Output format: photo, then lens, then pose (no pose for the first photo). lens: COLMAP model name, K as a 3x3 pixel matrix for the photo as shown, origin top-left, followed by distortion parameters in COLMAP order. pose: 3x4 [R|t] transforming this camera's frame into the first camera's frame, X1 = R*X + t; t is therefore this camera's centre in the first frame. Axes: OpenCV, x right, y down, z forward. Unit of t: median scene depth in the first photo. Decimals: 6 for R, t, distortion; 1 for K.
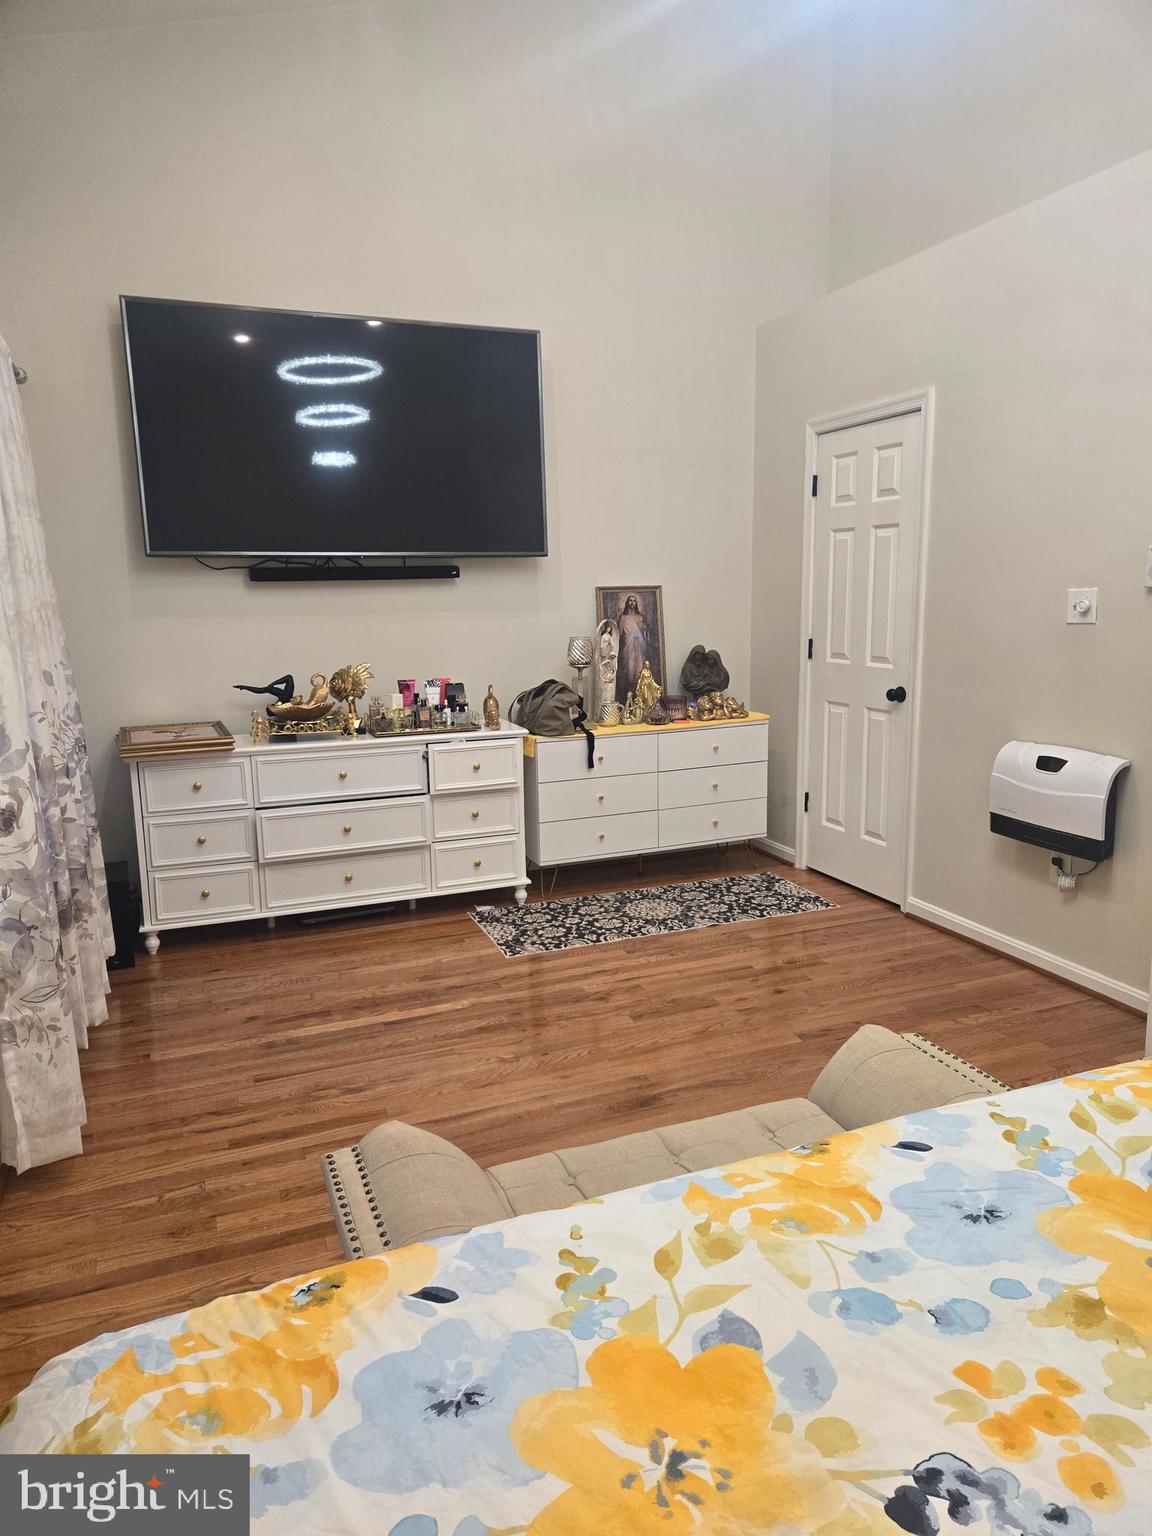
lens RADIAL K [[1027.7, 0, 583.4], [0, 1027.7, 773.8], [0, 0, 1]] dist [0.047173, -0.013885]
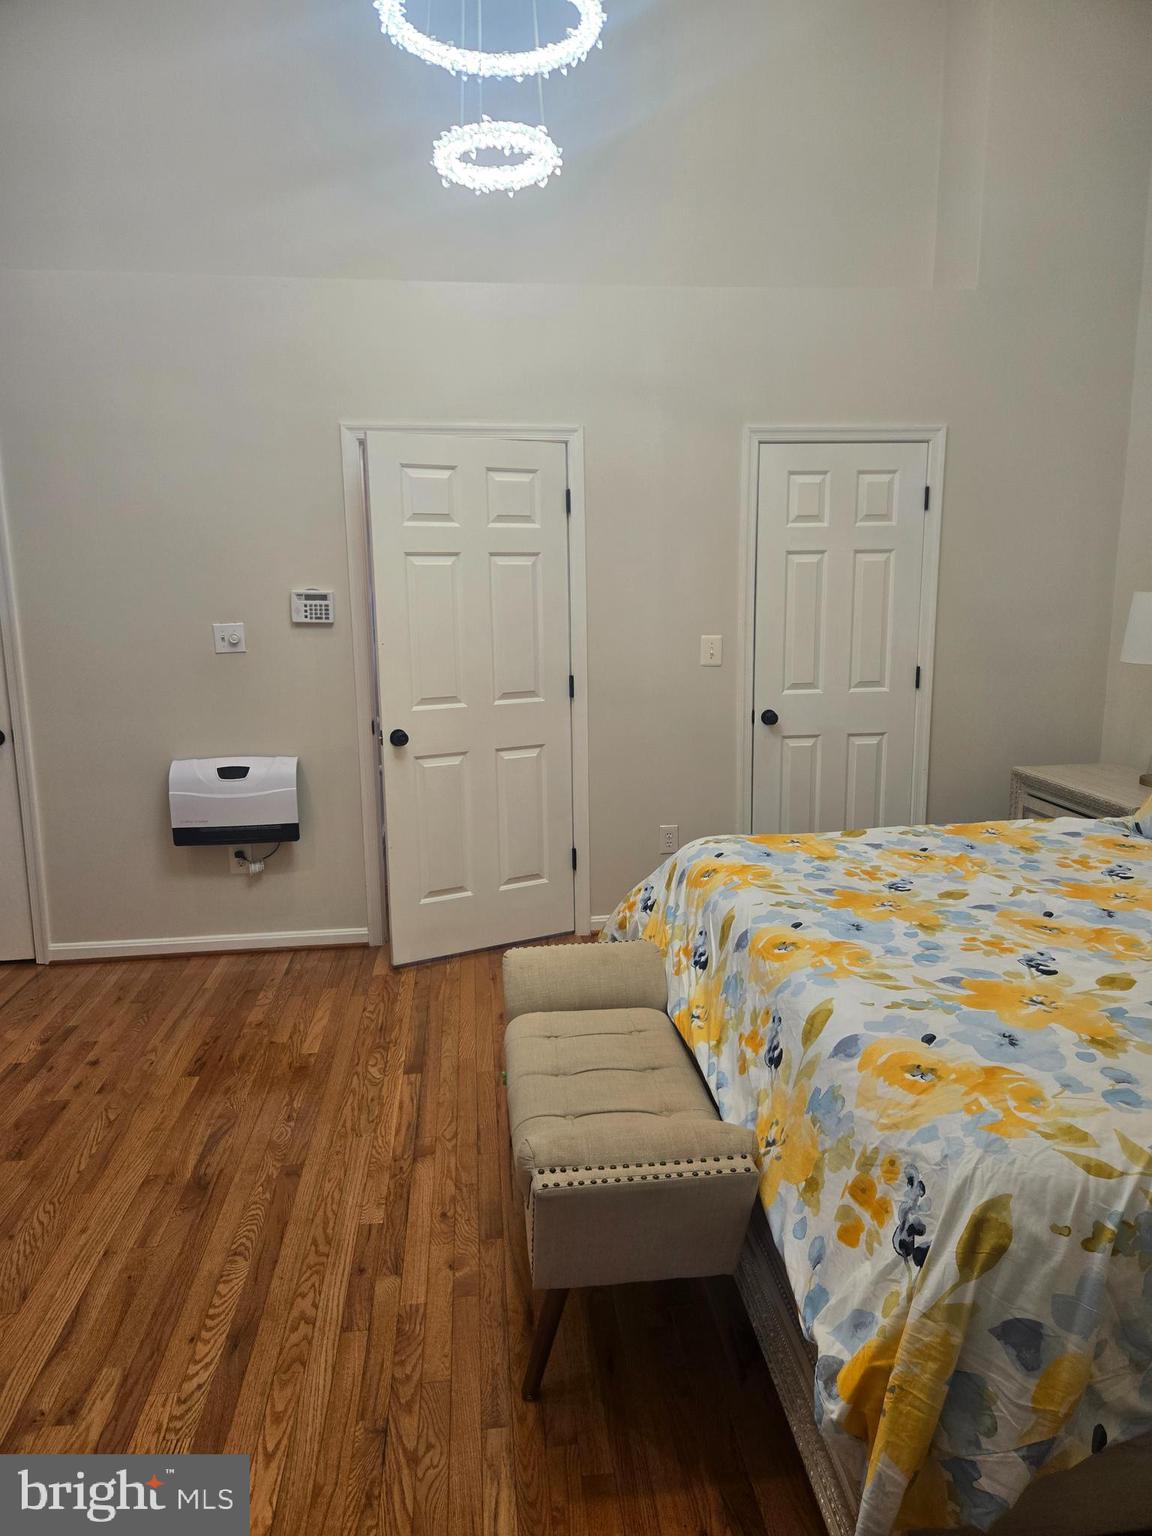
lens RADIAL K [[1027.7, 0, 581.7], [0, 1027.7, 760.2], [0, 0, 1]] dist [0.047173, -0.013885]
pose [[0.279328, -0.150626, 0.948308, -0.572904], [0.184783, 0.977591, 0.100849, -0.071788], [-0.942248, 0.147061, 0.300902, 0.292360]]
